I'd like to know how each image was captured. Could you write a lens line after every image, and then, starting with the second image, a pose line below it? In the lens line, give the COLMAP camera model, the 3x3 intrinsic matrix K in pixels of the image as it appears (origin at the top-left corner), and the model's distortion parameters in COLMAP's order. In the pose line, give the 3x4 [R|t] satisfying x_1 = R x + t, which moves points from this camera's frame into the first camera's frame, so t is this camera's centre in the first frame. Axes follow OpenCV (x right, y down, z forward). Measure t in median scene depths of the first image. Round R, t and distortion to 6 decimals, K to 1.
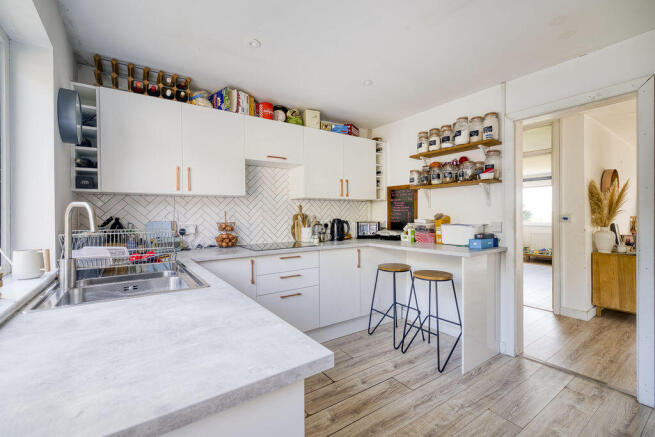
lens RADIAL K [[278.6, 0, 330.9], [0, 278.6, 215.8], [0, 0, 1]] dist [-0.015639, 0.000734]
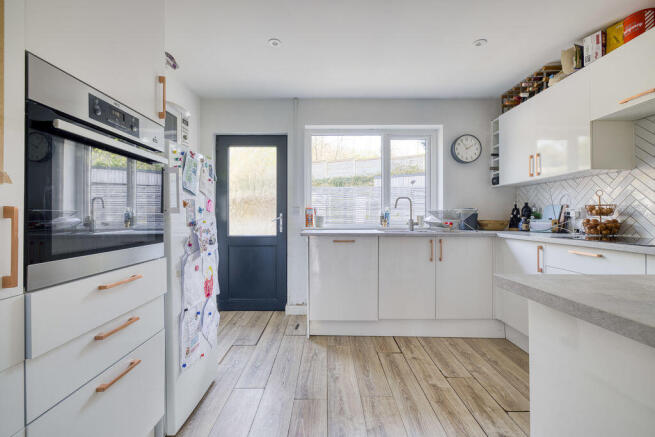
lens RADIAL K [[278.6, 0, 327.0], [0, 278.6, 218.0], [0, 0, 1]] dist [-0.015639, 0.000734]
pose [[-0.570045, 0.018559, -0.821404, 0.650561], [0.010486, 0.999828, 0.015313, 0.038244], [0.821546, 0.000116, -0.570142, 0.741247]]
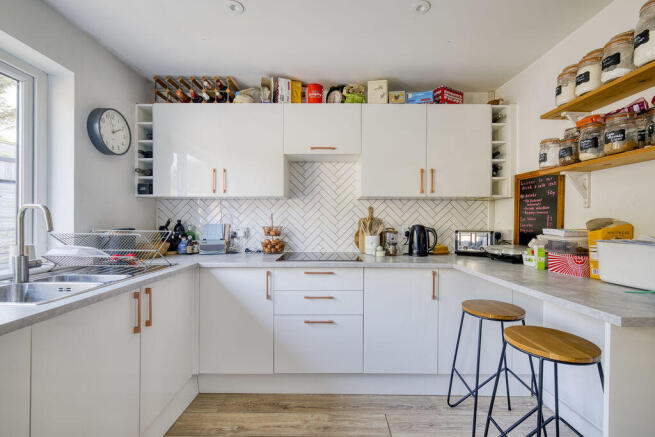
lens RADIAL K [[278.6, 0, 327.6], [0, 278.6, 222.7], [0, 0, 1]] dist [-0.015639, 0.000734]
pose [[0.822061, 0.014139, -0.569224, 0.269513], [-0.011026, 0.999899, 0.008914, 0.000772], [0.569292, -0.001052, 0.822134, 0.321519]]
